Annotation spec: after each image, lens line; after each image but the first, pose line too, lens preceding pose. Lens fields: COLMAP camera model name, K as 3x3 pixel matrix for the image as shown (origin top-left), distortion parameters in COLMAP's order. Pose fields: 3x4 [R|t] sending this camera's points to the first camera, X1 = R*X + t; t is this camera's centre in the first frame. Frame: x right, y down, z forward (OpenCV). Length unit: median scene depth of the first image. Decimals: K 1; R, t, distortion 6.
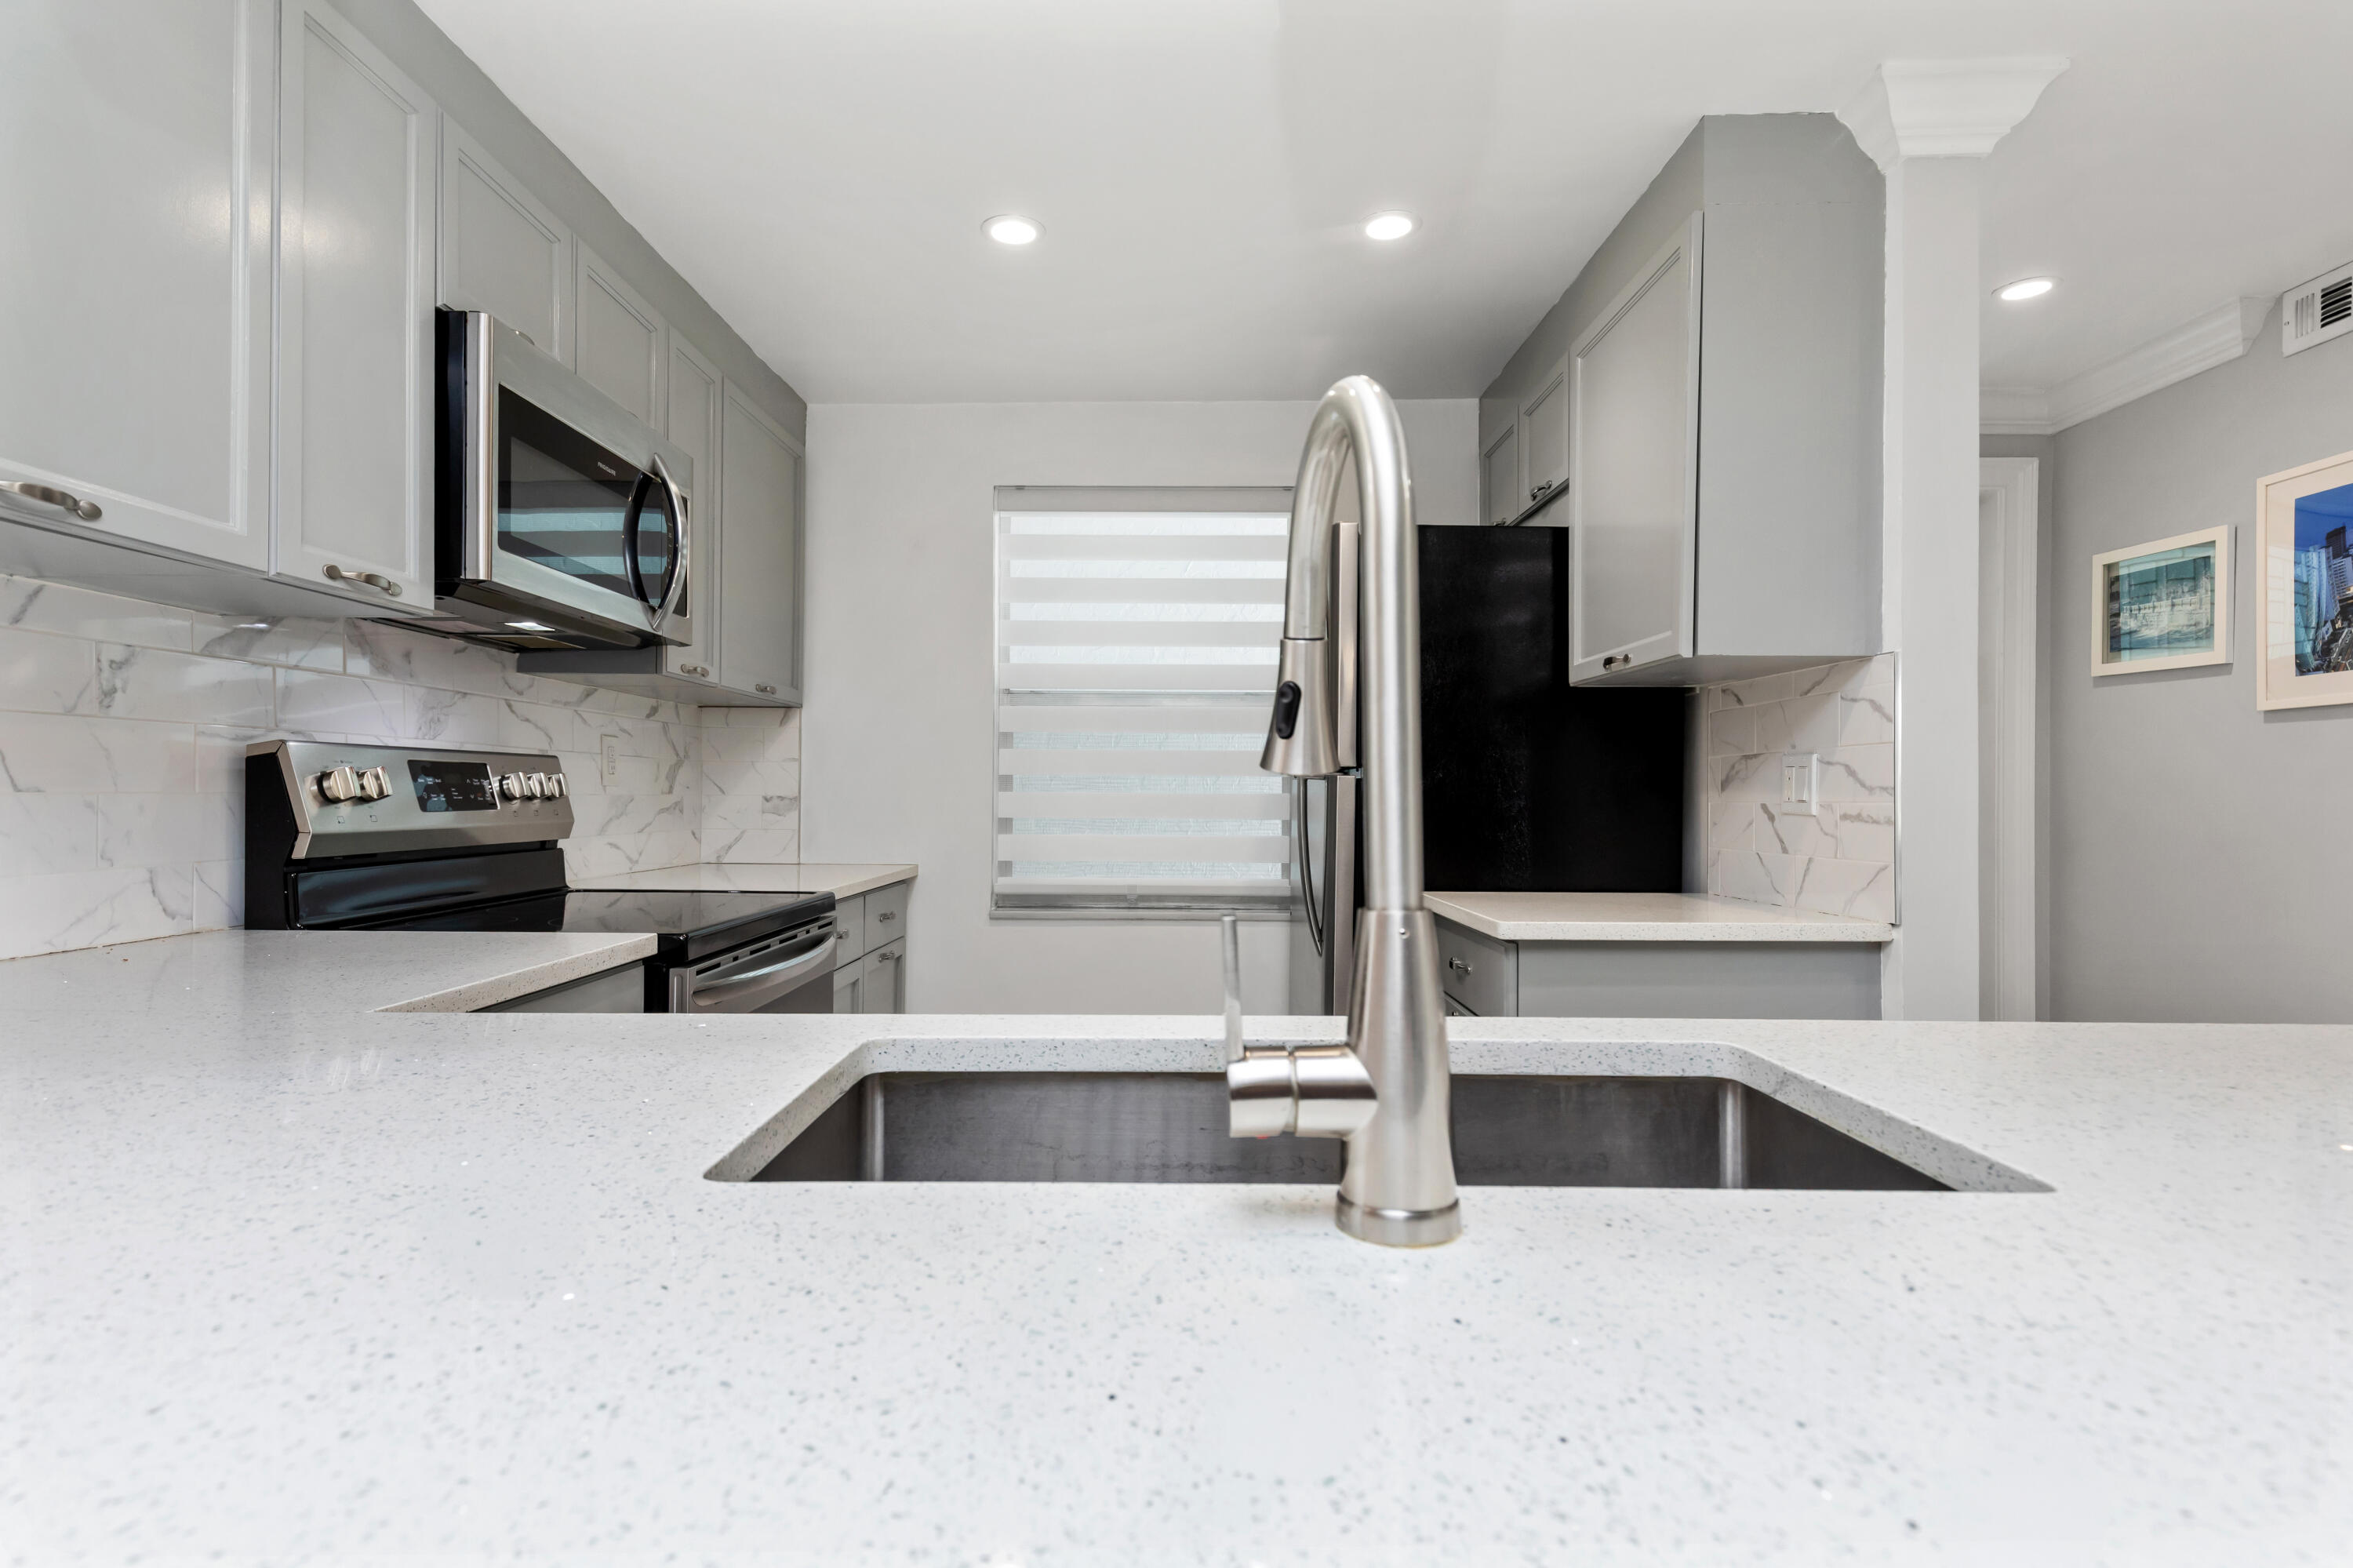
lens RADIAL K [[1177.5, 0, 1176.5], [0, 1177.5, 784.0], [0, 0, 1]] dist [0.019880, 0.000417]
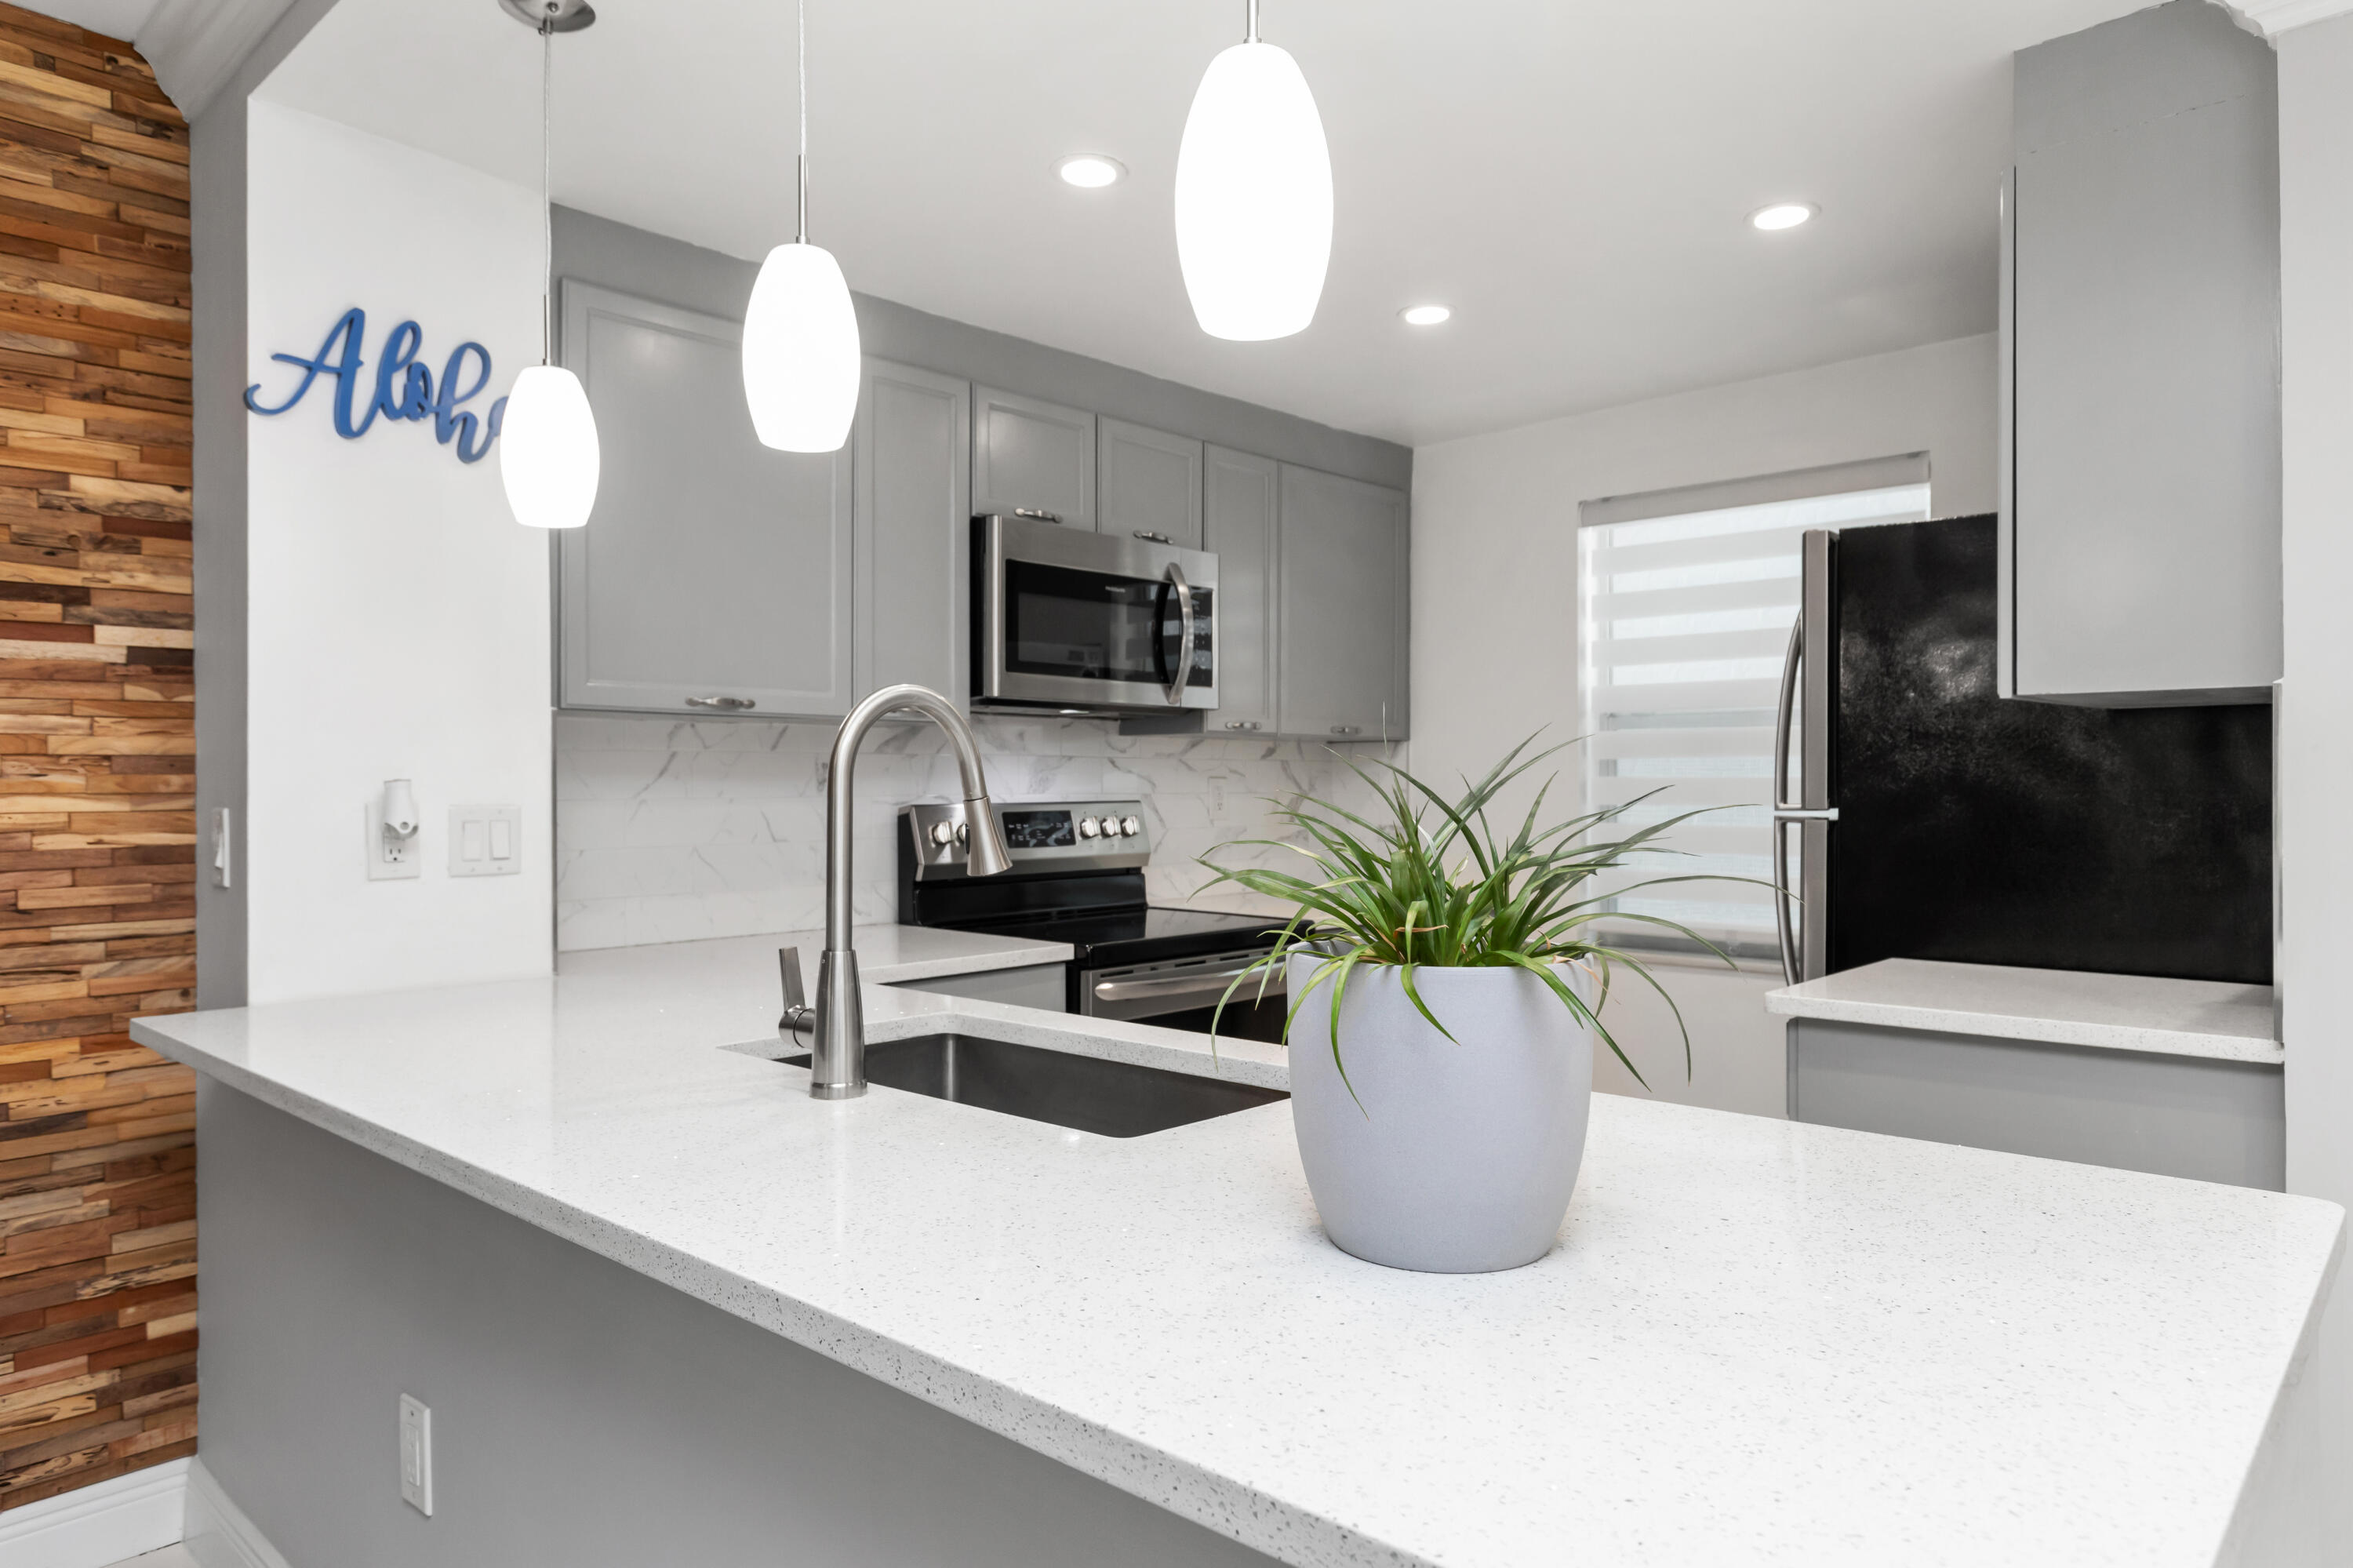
lens RADIAL K [[1468.6, 0, 1177.2], [0, 1468.6, 790.0], [0, 0, 1]] dist [-0.003409, -0.000797]
pose [[0.738580, -0.002593, -0.674161, 0.629008], [0.010598, 0.999914, 0.007764, -0.052325], [0.674083, -0.012879, 0.738544, -0.150064]]
